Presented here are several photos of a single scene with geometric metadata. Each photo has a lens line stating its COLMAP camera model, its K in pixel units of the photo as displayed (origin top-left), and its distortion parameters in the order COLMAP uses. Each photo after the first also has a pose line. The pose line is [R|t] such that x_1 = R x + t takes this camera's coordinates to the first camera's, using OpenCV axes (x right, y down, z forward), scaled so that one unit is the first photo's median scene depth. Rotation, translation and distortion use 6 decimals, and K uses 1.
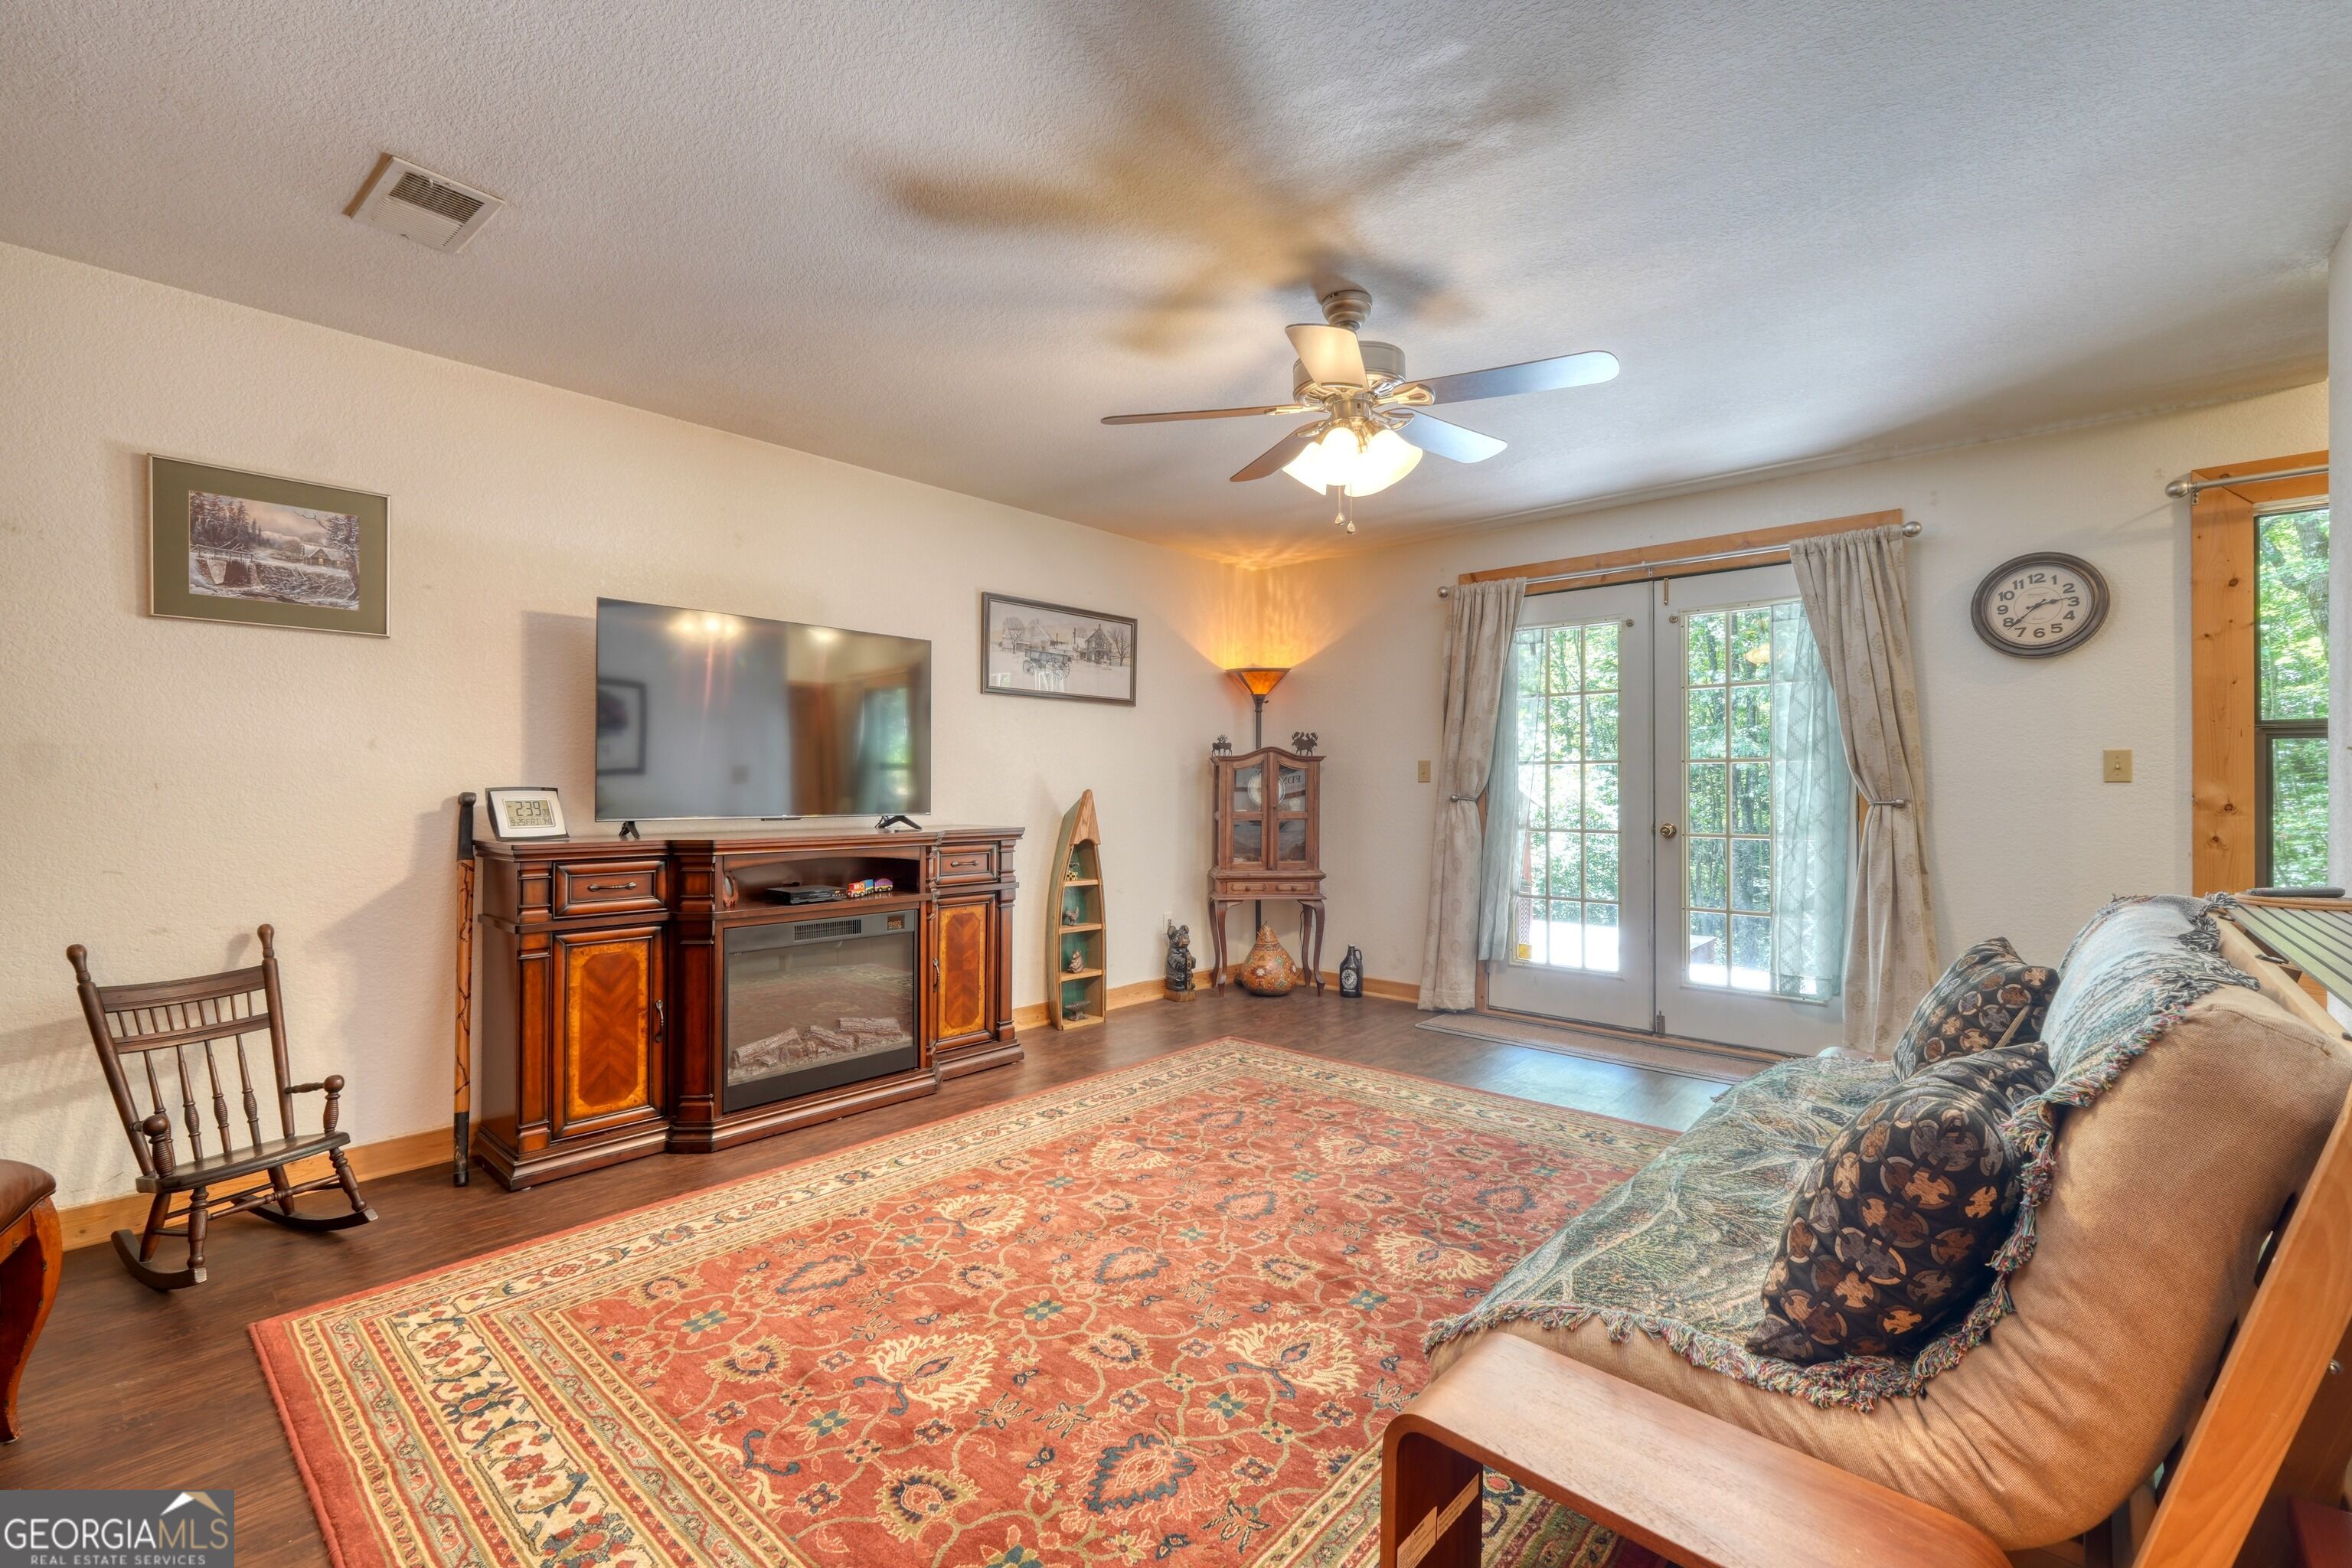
lens RADIAL K [[996.4, 0, 1193.1], [0, 996.4, 780.2], [0, 0, 1]] dist [-0.004266, 0.002899]
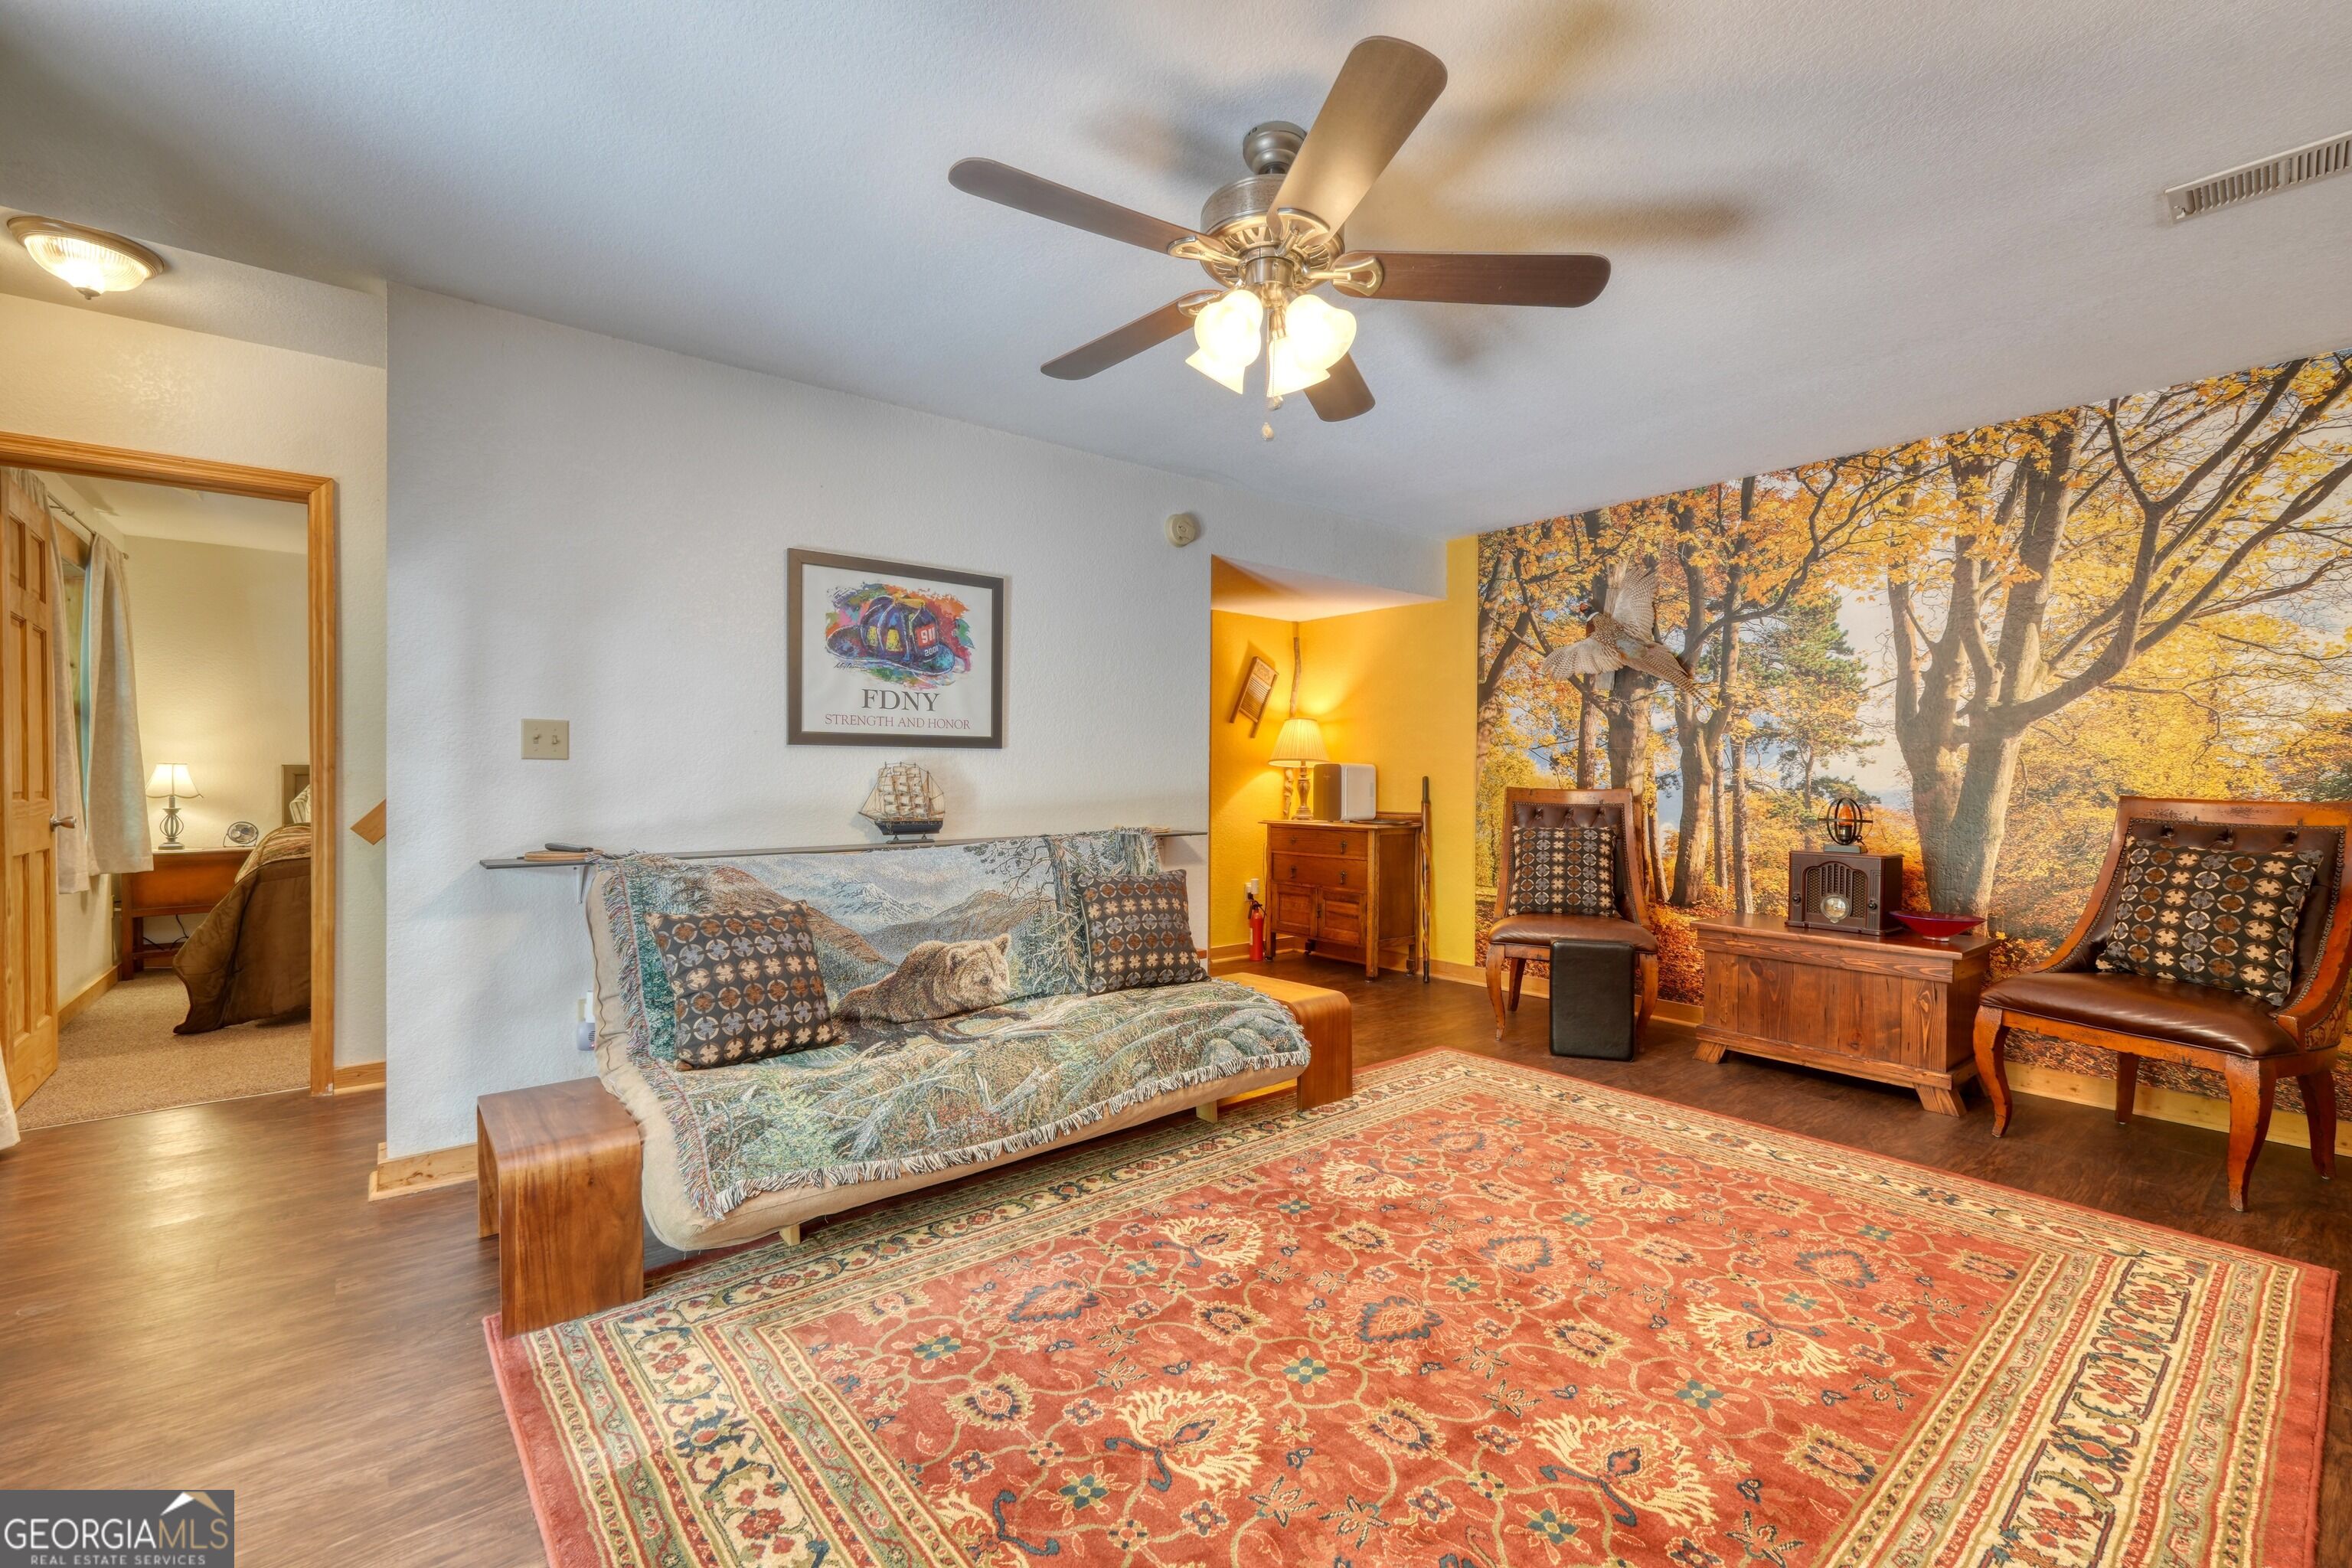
lens RADIAL K [[996.4, 0, 1196.4], [0, 996.4, 782.1], [0, 0, 1]] dist [-0.004266, 0.002899]
pose [[-0.988863, -0.007967, 0.148613, 0.088396], [-0.006812, 0.999943, 0.008279, 0.009966], [-0.148671, 0.007174, -0.988861, 1.612329]]
